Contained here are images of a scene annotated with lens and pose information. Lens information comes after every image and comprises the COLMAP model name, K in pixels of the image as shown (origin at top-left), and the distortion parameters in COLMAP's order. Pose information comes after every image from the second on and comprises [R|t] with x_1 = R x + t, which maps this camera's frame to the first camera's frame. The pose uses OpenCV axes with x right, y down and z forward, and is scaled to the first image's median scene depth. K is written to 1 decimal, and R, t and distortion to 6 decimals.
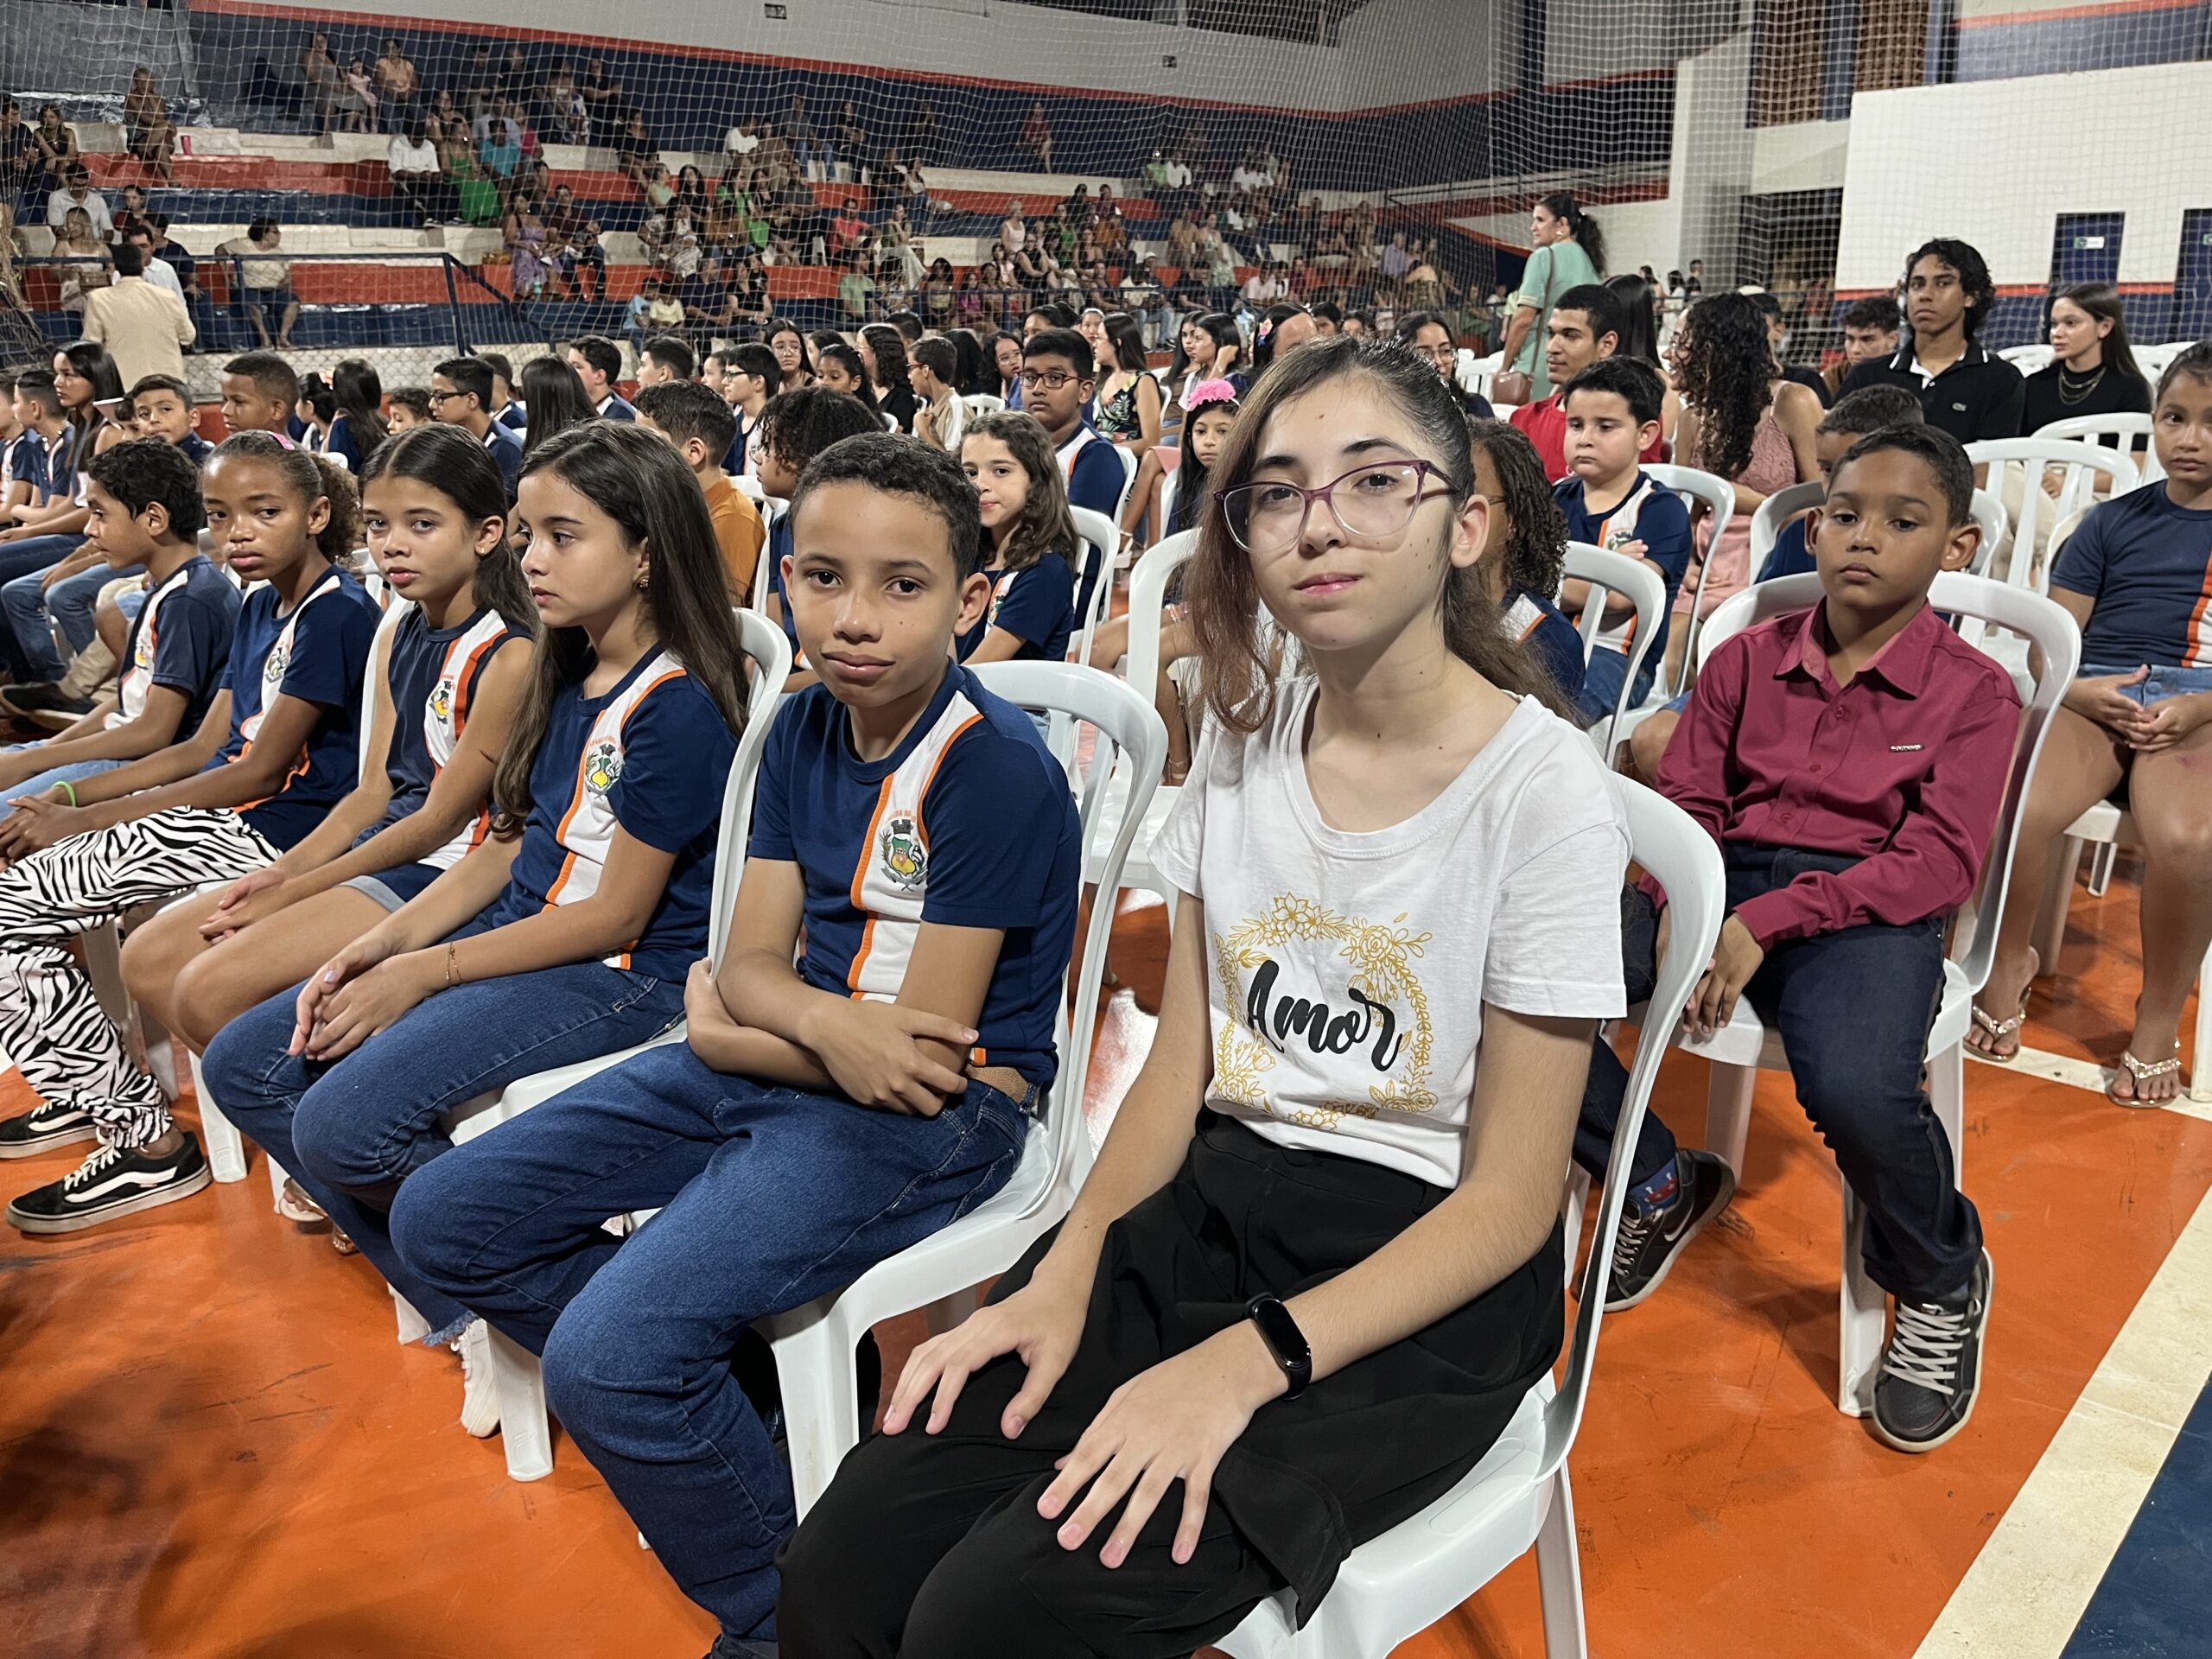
lens RADIAL K [[1678.9, 0, 1139.9], [0, 1678.9, 836.1], [0, 0, 1]] dist [0.079695, -0.105597]
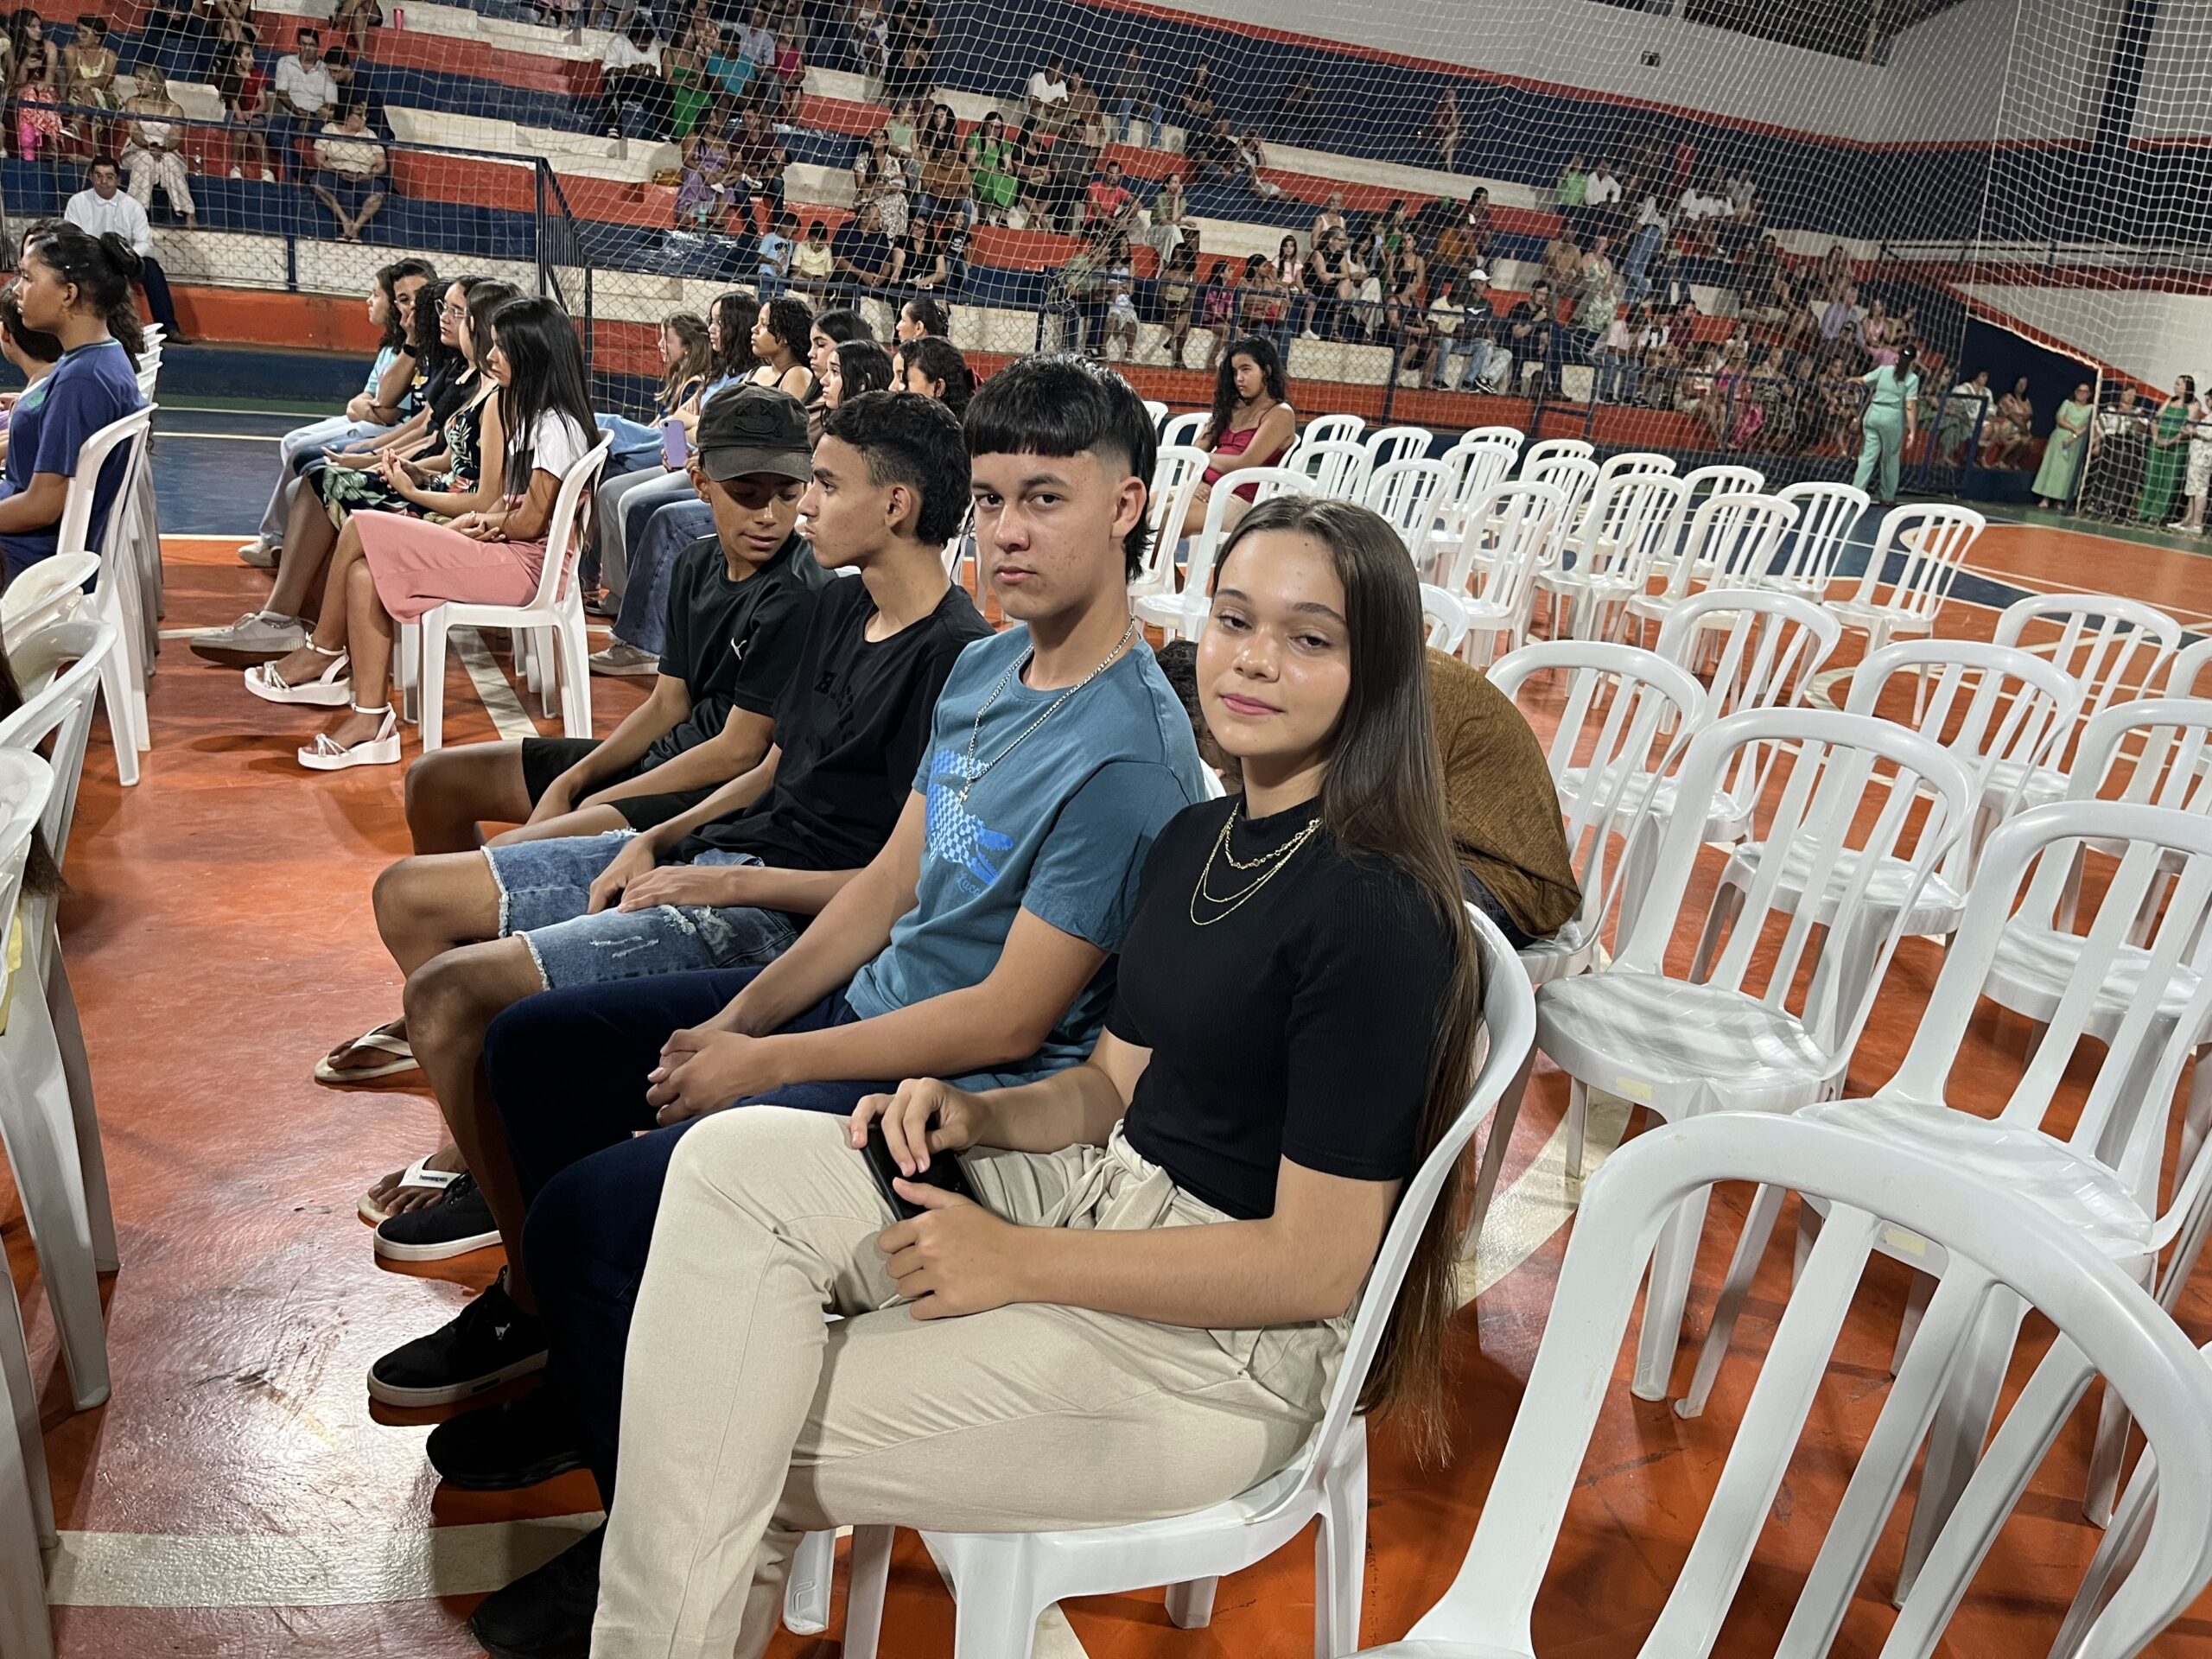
lens RADIAL K [[1678.9, 0, 1139.9], [0, 1678.9, 836.1], [0, 0, 1]] dist [0.079695, -0.105597]
pose [[0.930315, 0.223901, -0.290485, 0.159673], [-0.225077, 0.973885, 0.029817, -0.070886], [0.289575, 0.037642, 0.956415, 0.192205]]
